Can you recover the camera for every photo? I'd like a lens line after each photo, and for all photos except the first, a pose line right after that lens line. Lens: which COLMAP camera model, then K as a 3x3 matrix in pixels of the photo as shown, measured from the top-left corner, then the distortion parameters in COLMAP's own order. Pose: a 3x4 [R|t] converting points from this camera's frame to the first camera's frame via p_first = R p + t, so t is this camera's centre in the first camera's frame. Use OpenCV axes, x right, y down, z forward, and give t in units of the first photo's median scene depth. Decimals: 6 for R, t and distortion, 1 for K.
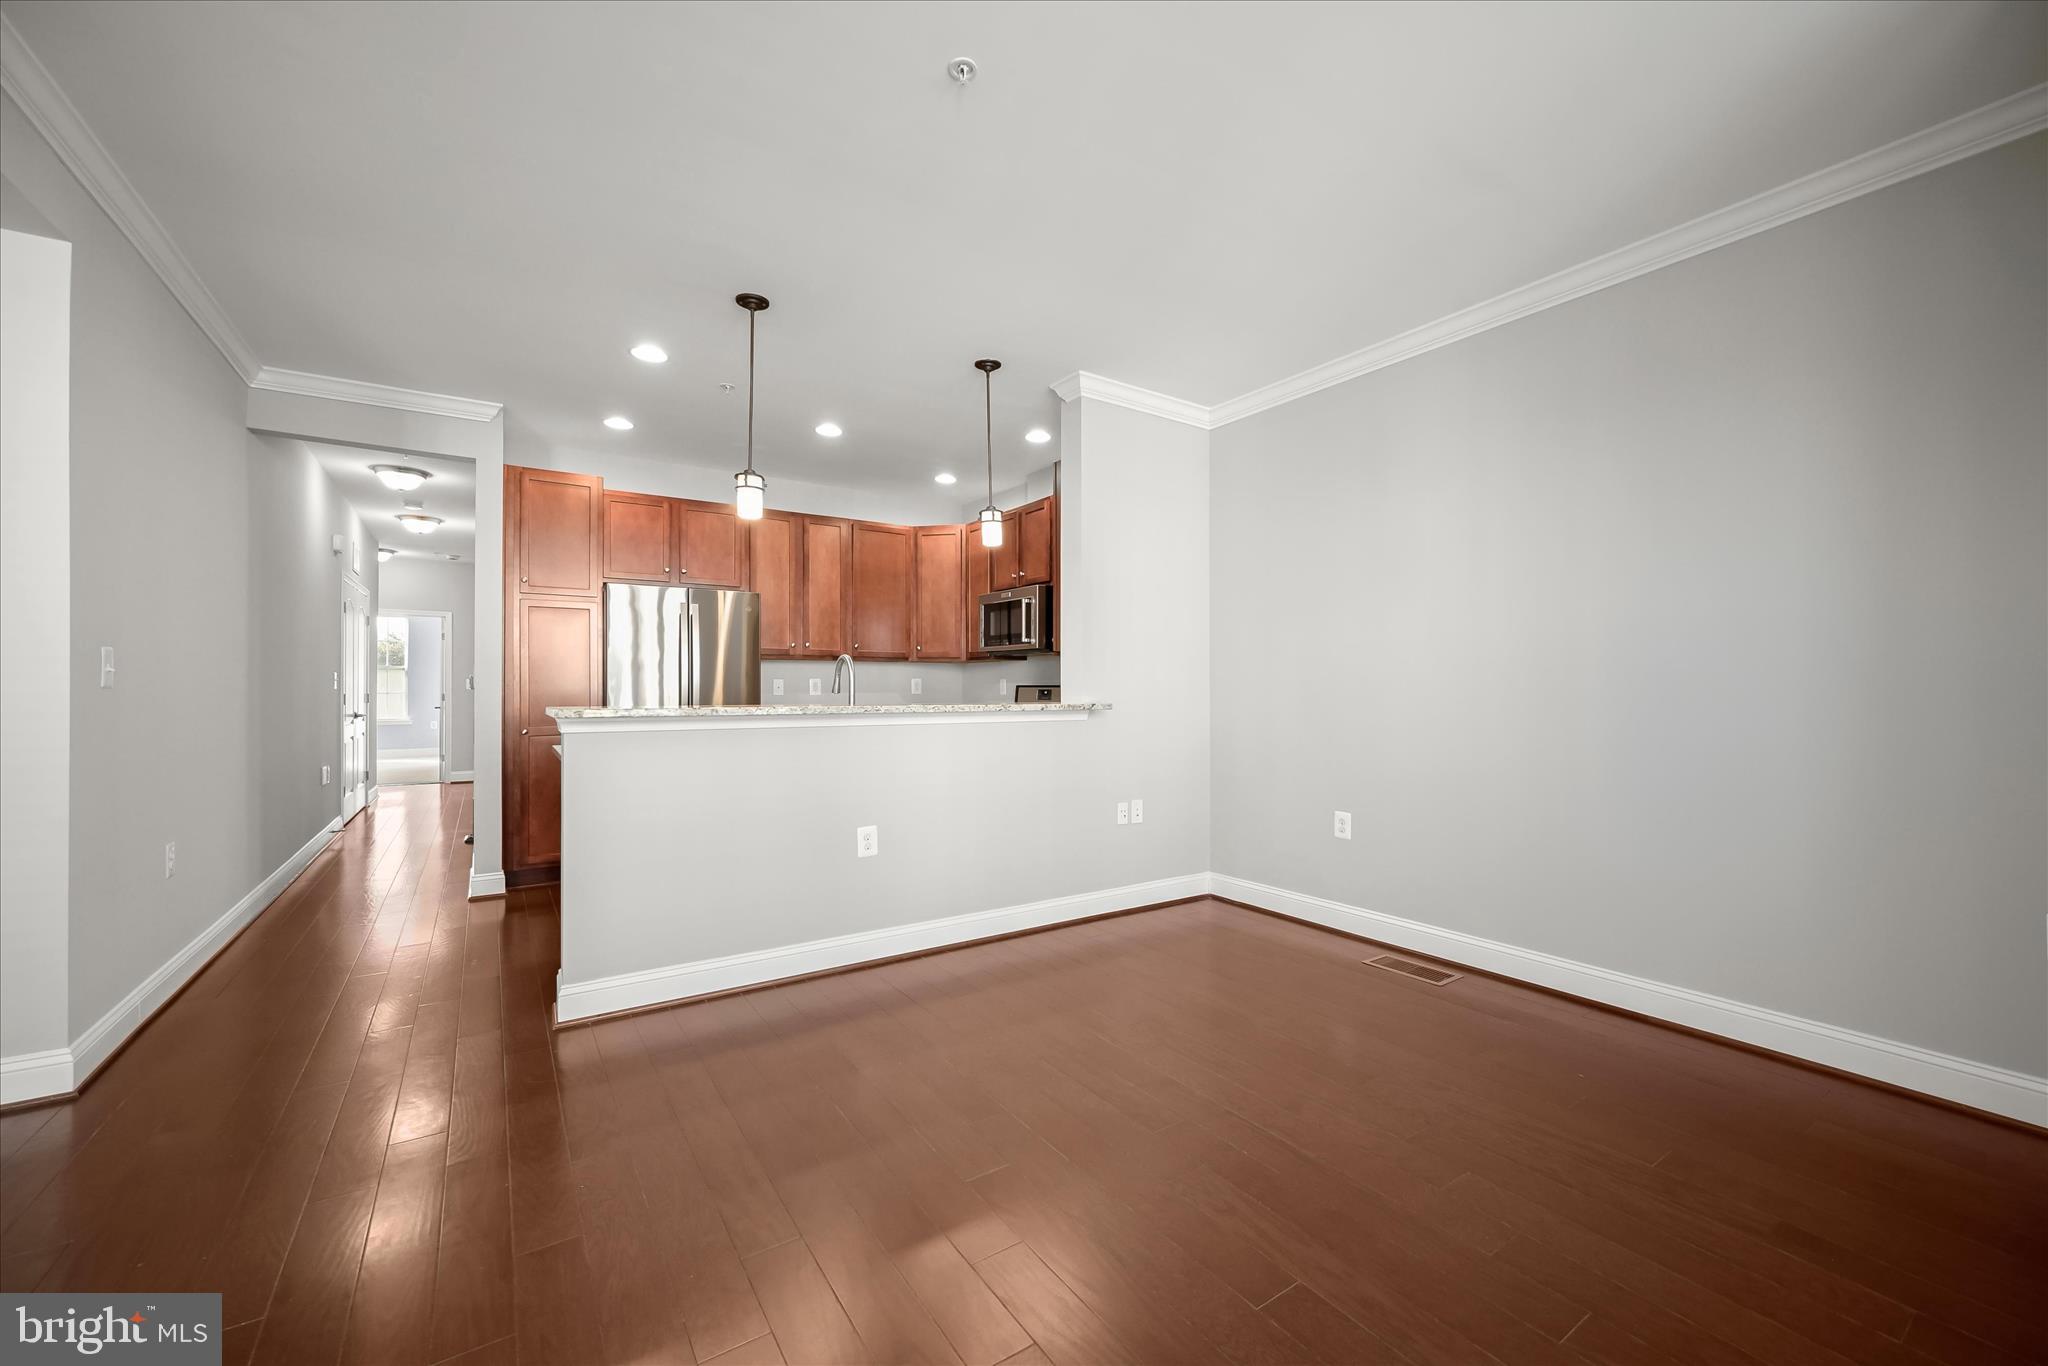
lens RADIAL K [[809.7, 0, 1027.0], [0, 809.7, 688.5], [0, 0, 1]] dist [0.000715, -0.000060]
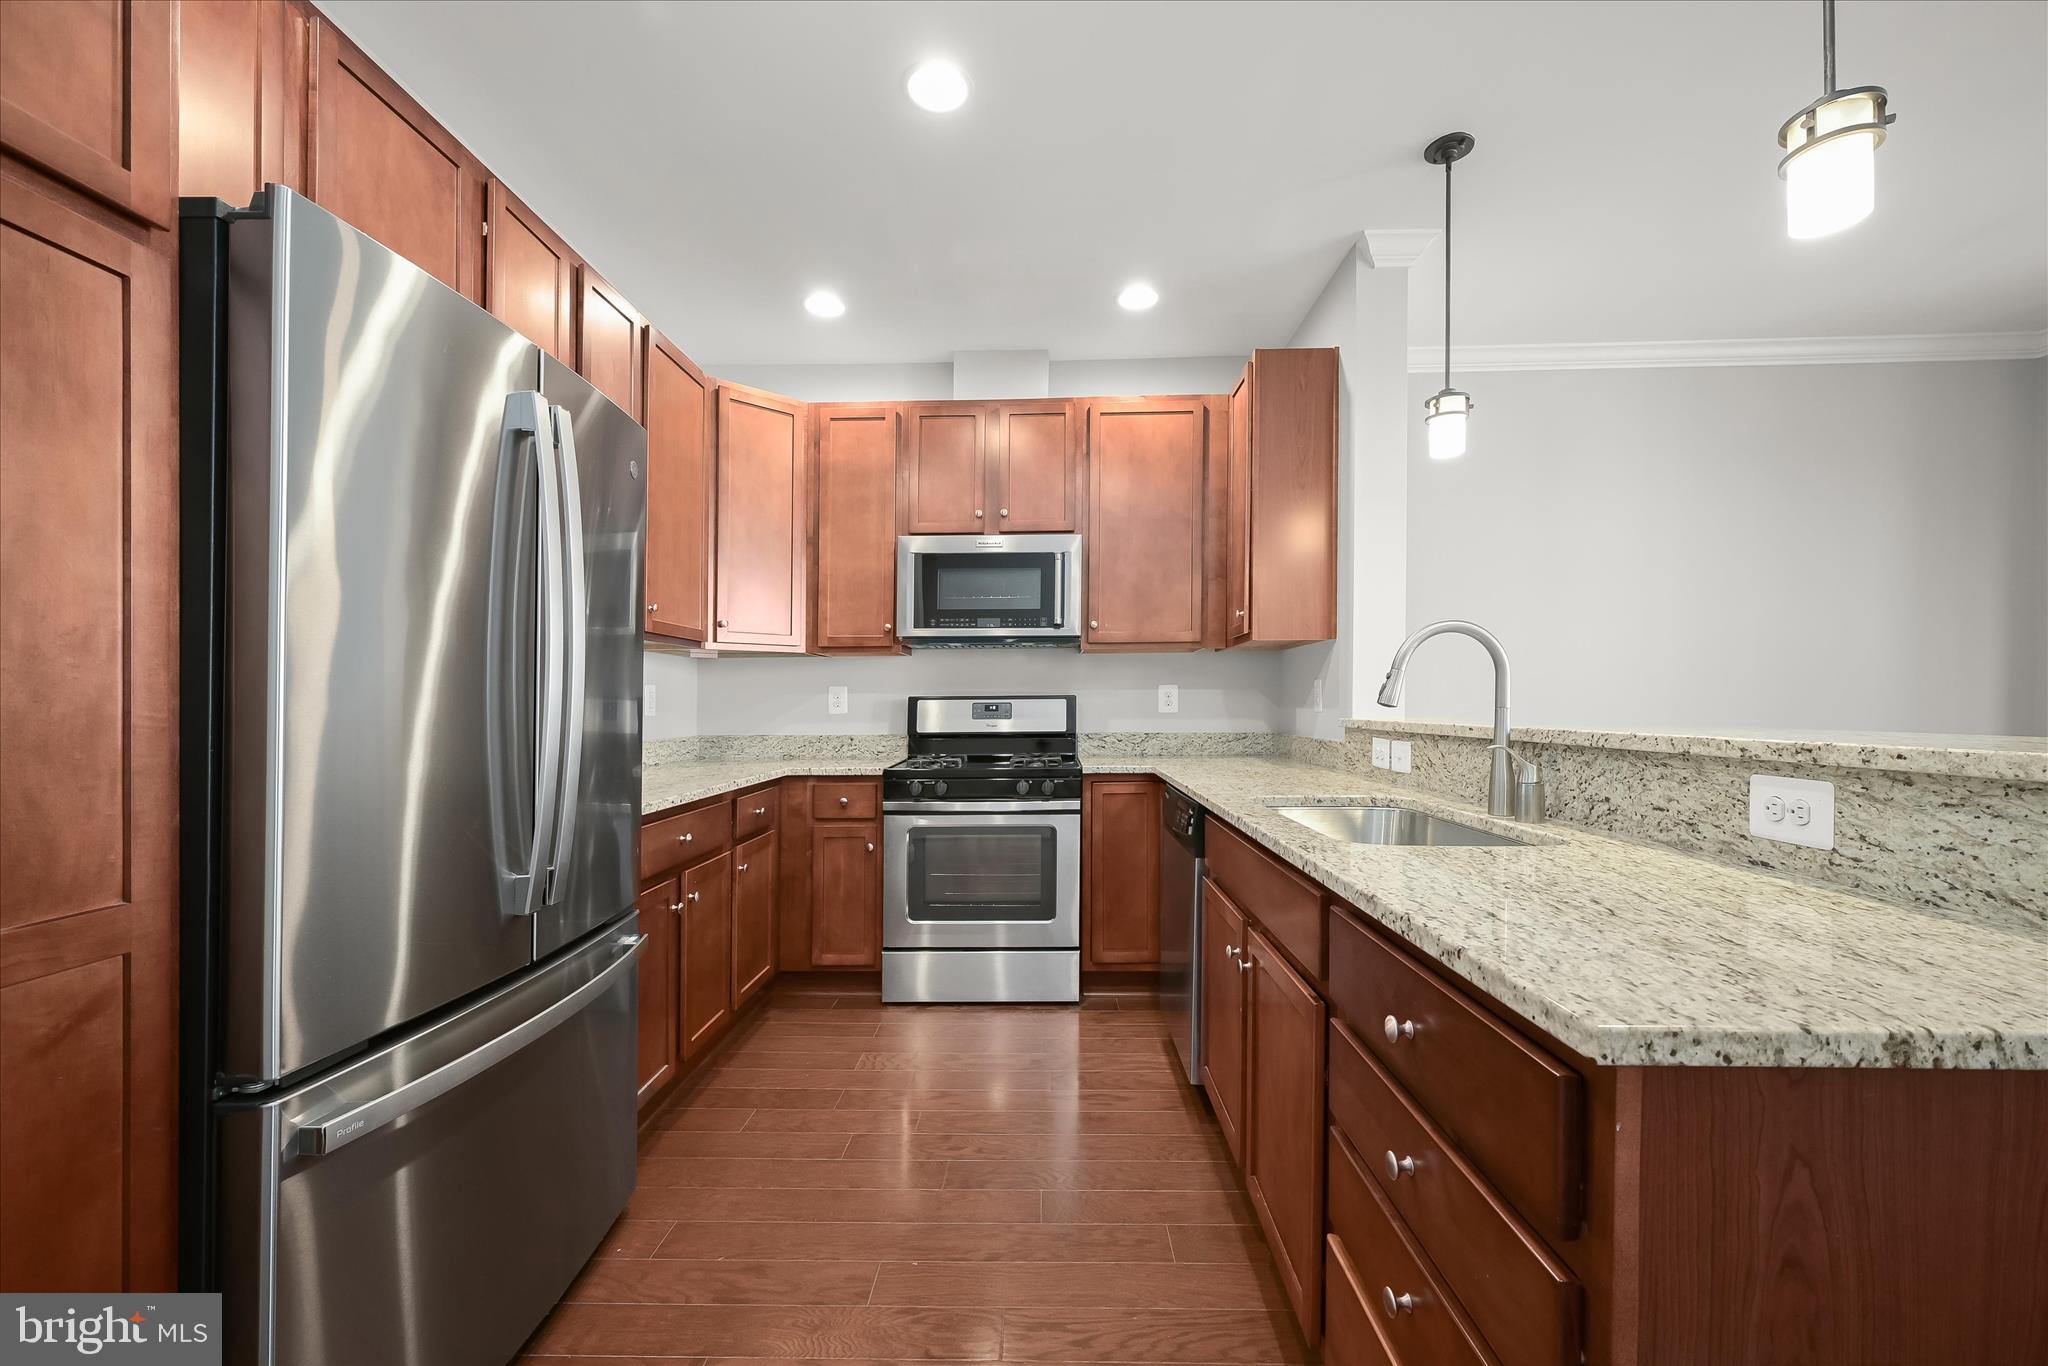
lens RADIAL K [[823.8, 0, 1027.1], [0, 823.8, 694.5], [0, 0, 1]] dist [0.001412, 0.000278]
pose [[0.579902, 0.001276, 0.814685, -0.494498], [0.011096, 0.999894, -0.009464, 0.001364], [-0.814611, 0.014528, 0.579826, 0.623822]]
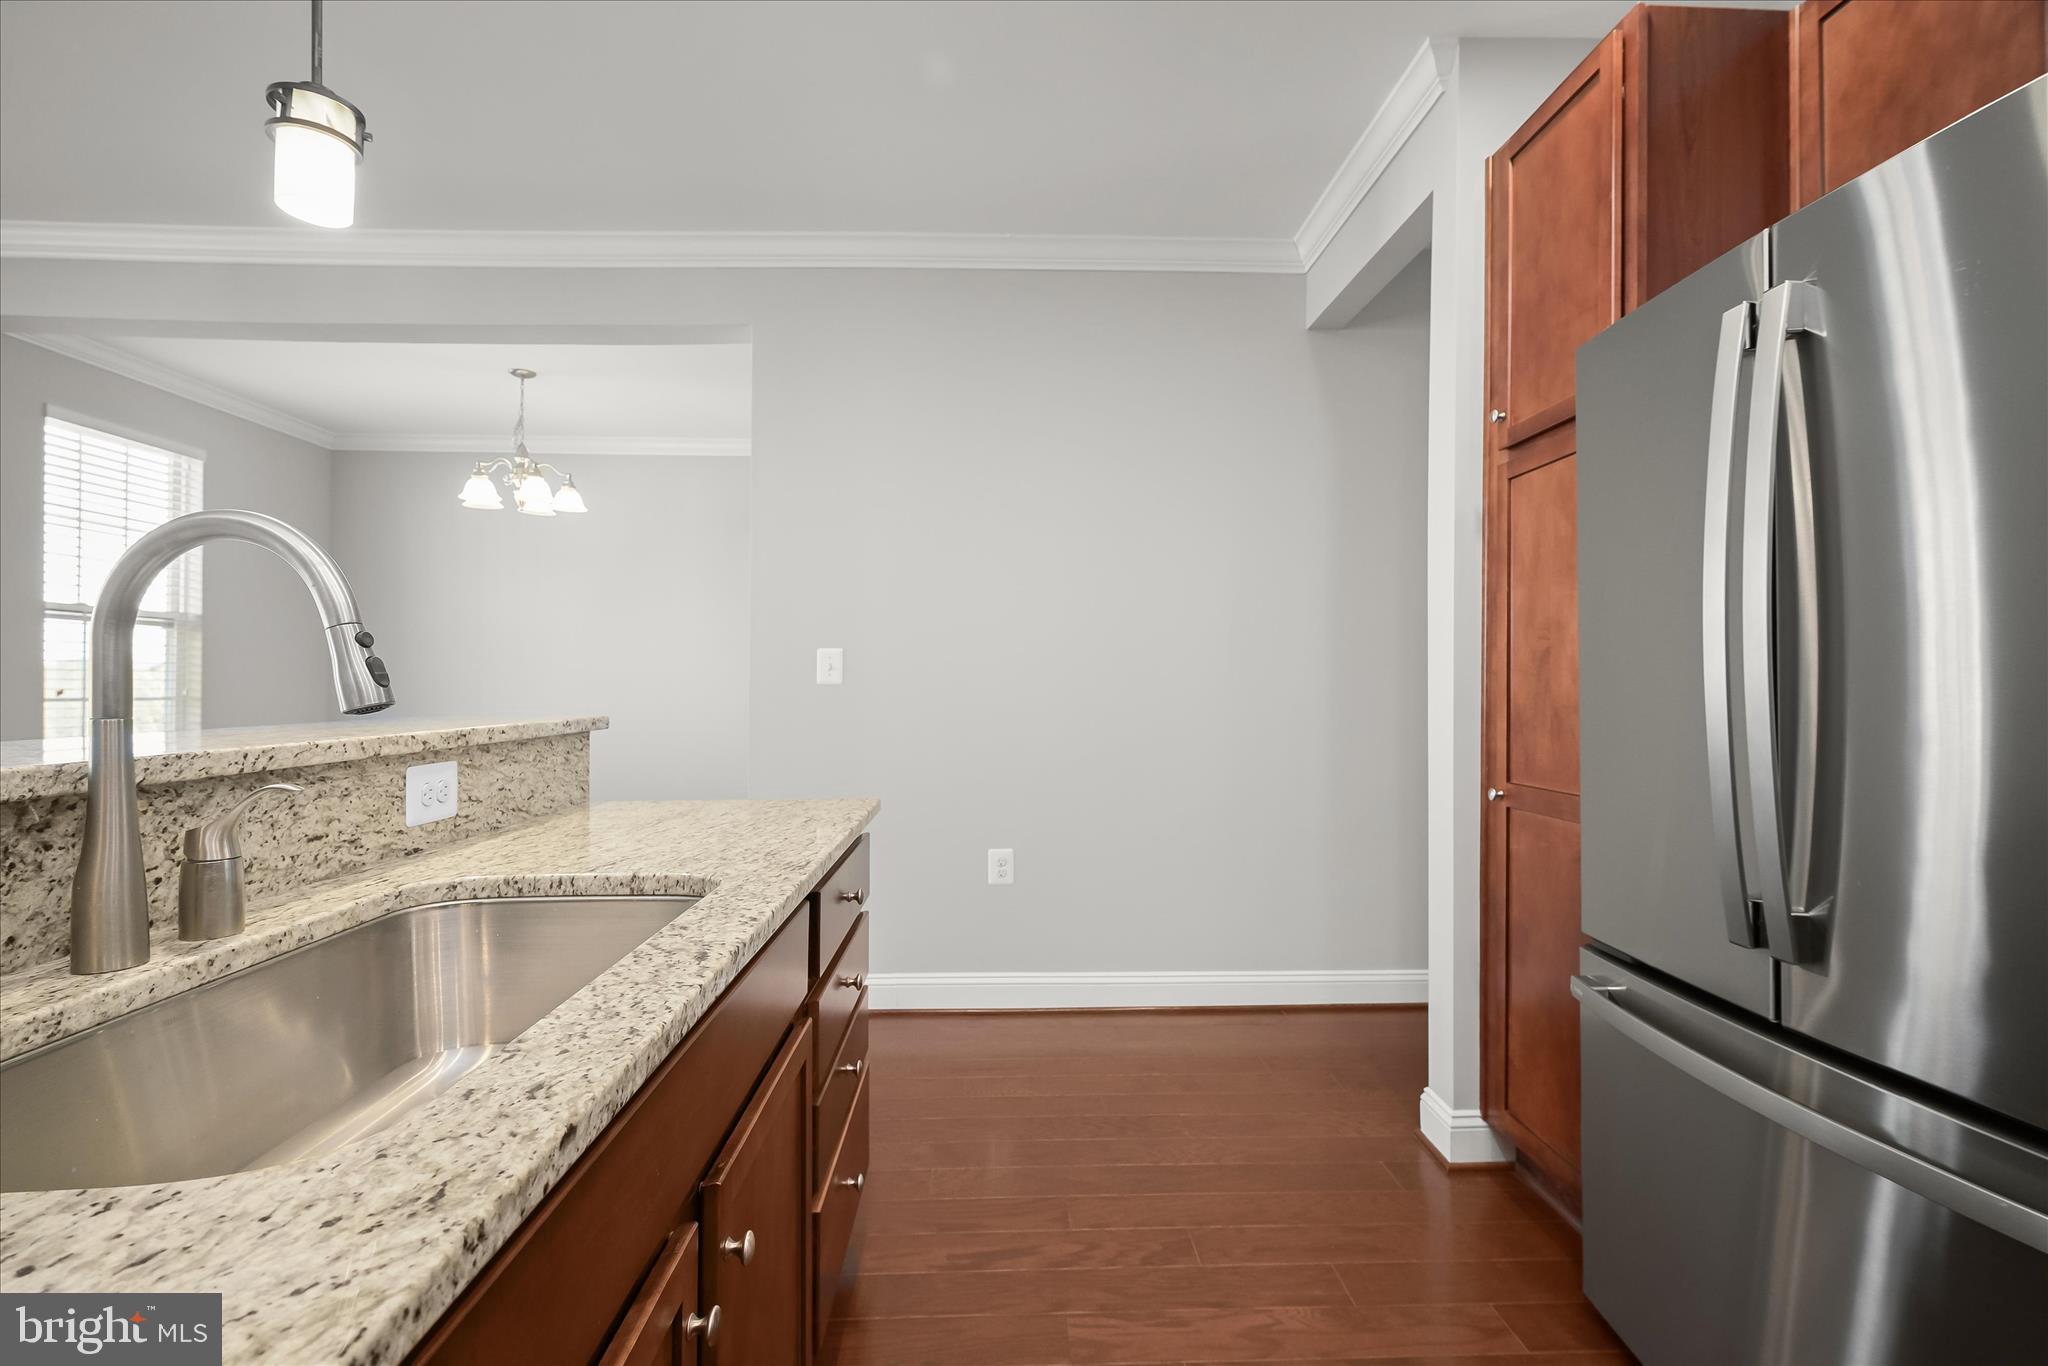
lens RADIAL K [[912.5, 0, 1020.3], [0, 912.5, 668.6], [0, 0, 1]] dist [0.001664, 0.000390]
pose [[-0.537680, -0.014484, -0.843024, -0.093283], [-0.002494, 0.999875, -0.015589, -0.000801], [0.843145, -0.006279, -0.537649, 0.863064]]
